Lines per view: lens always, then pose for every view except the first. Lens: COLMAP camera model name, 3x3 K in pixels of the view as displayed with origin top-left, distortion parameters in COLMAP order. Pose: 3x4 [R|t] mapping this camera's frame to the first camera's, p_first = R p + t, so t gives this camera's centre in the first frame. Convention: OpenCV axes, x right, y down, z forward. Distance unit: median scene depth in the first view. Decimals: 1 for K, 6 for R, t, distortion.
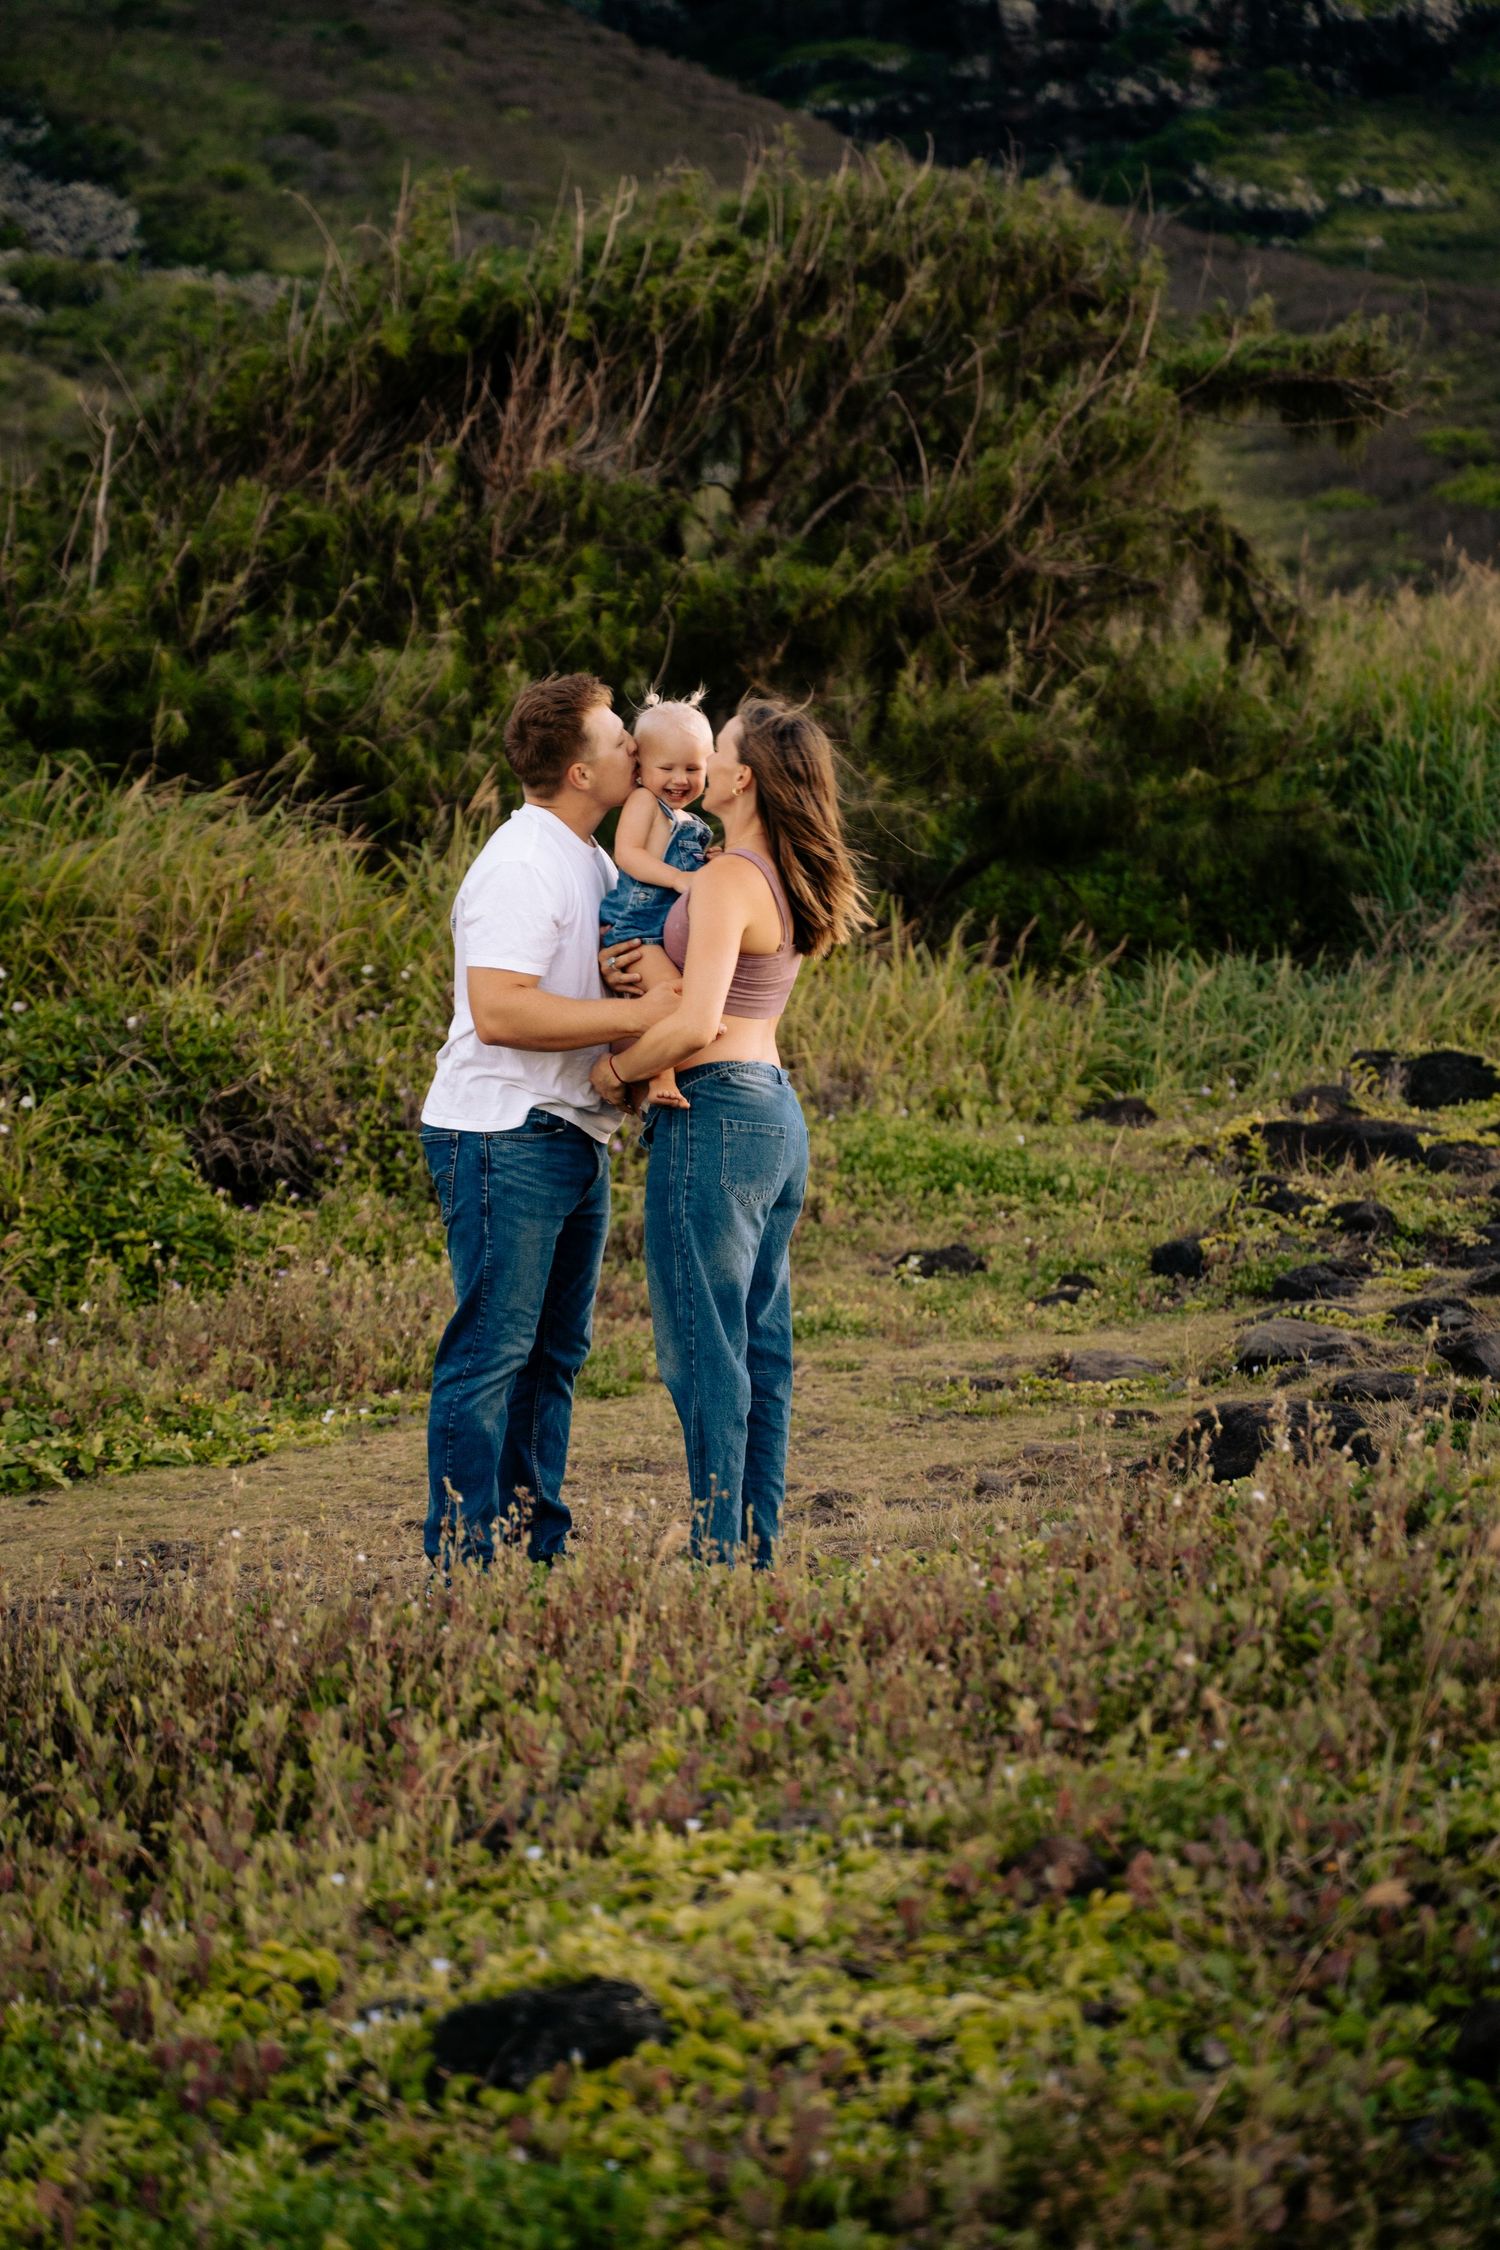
lens RADIAL K [[4637.6, 0, 711.1], [0, 4637.6, 1211.5], [0, 0, 1]] dist [0.229839, 0.000000]
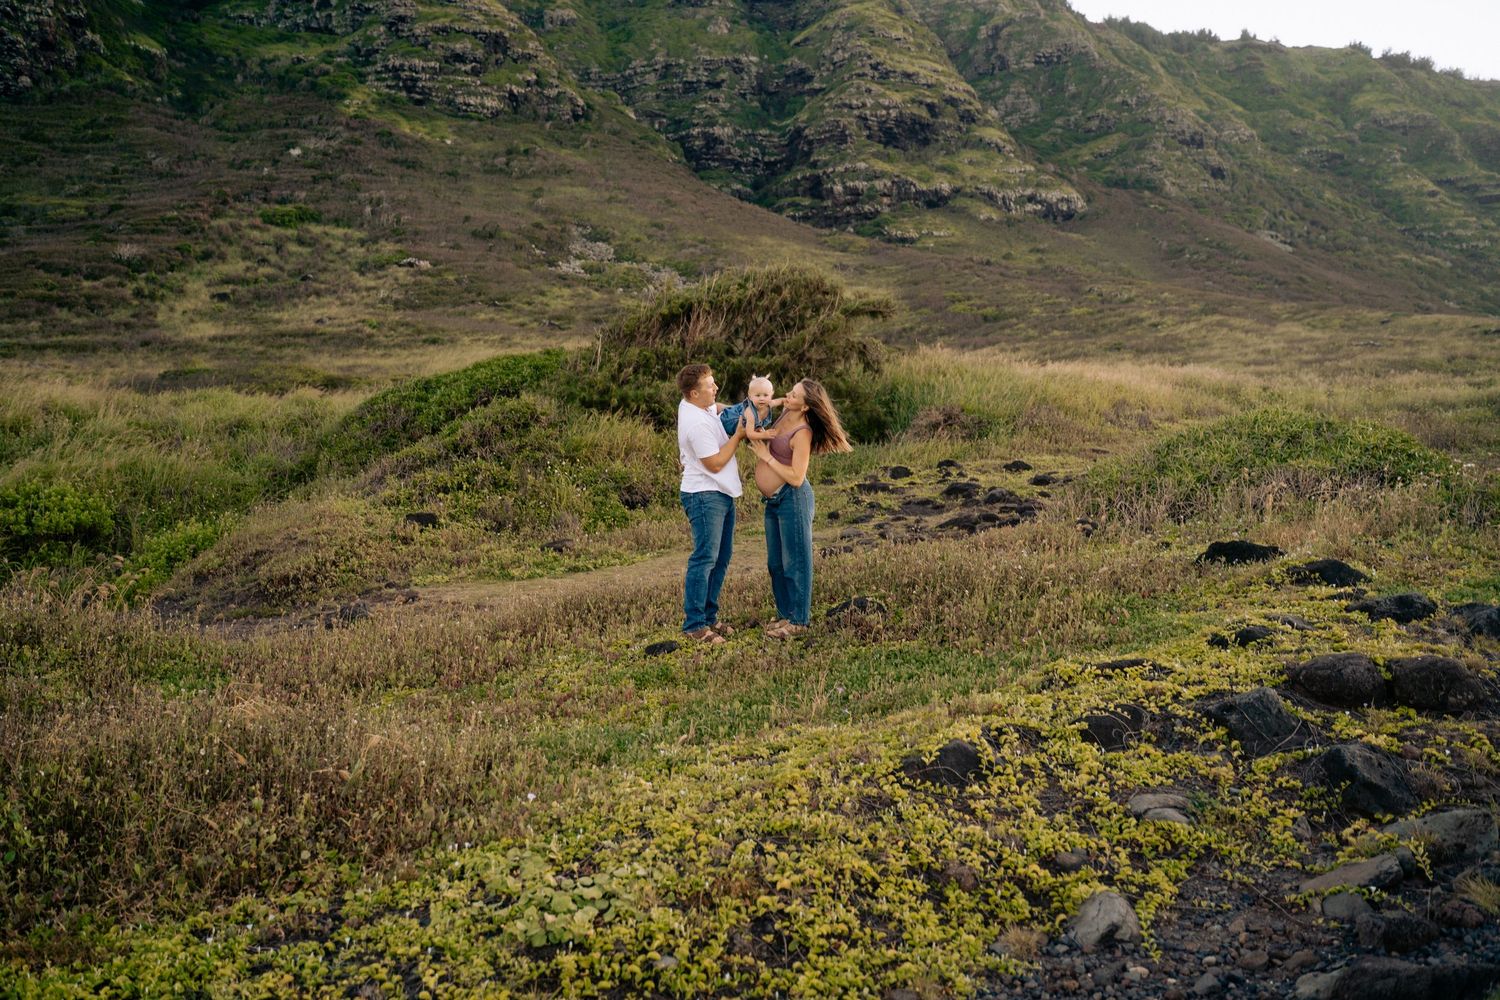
lens RADIAL K [[1223.1, 0, 745.6], [0, 1223.1, 493.9], [0, 0, 1]] dist [-0.094397, 0.043098]
pose [[0.999370, -0.029469, -0.019763, 0.029654], [0.029383, 0.999558, -0.004604, -0.006287], [0.019890, 0.004021, 0.999794, -0.168602]]
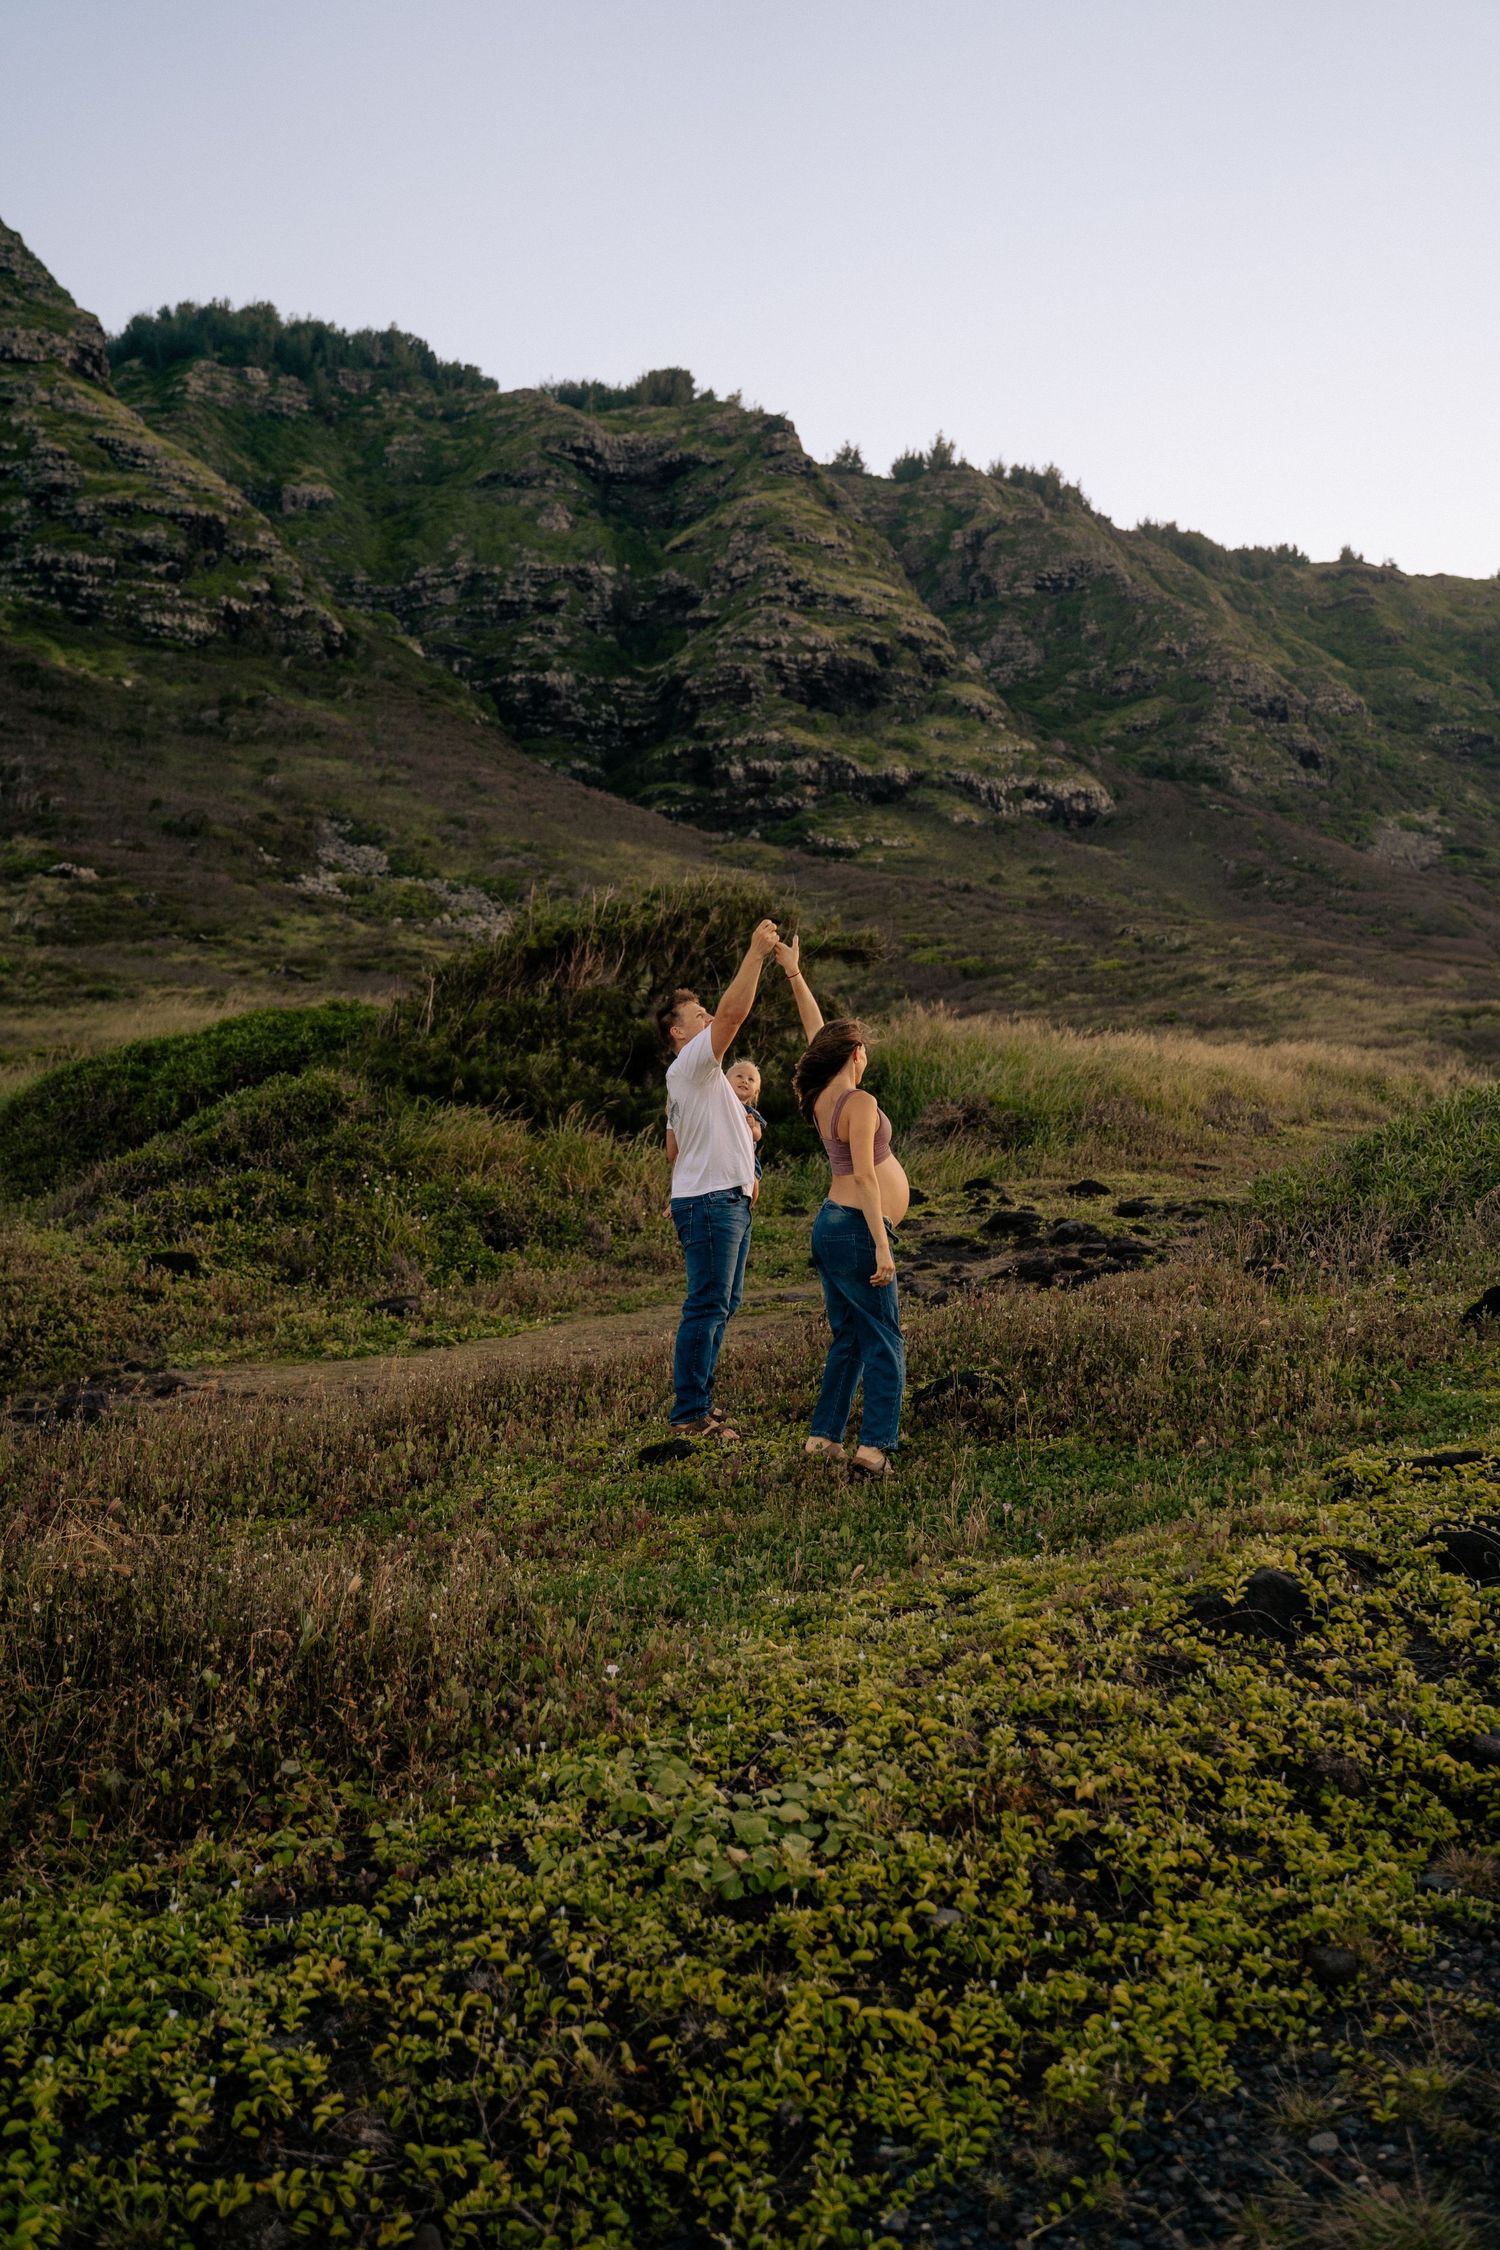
lens RADIAL K [[1914.8, 0, 752.0], [0, 1914.8, 1120.1], [0, 0, 1]] dist [-0.088942, 0.046835]
pose [[0.997425, -0.021226, 0.068504, -0.017331], [0.025825, 0.997422, -0.066952, 0.000609], [-0.066906, 0.068549, 0.995402, -0.164874]]
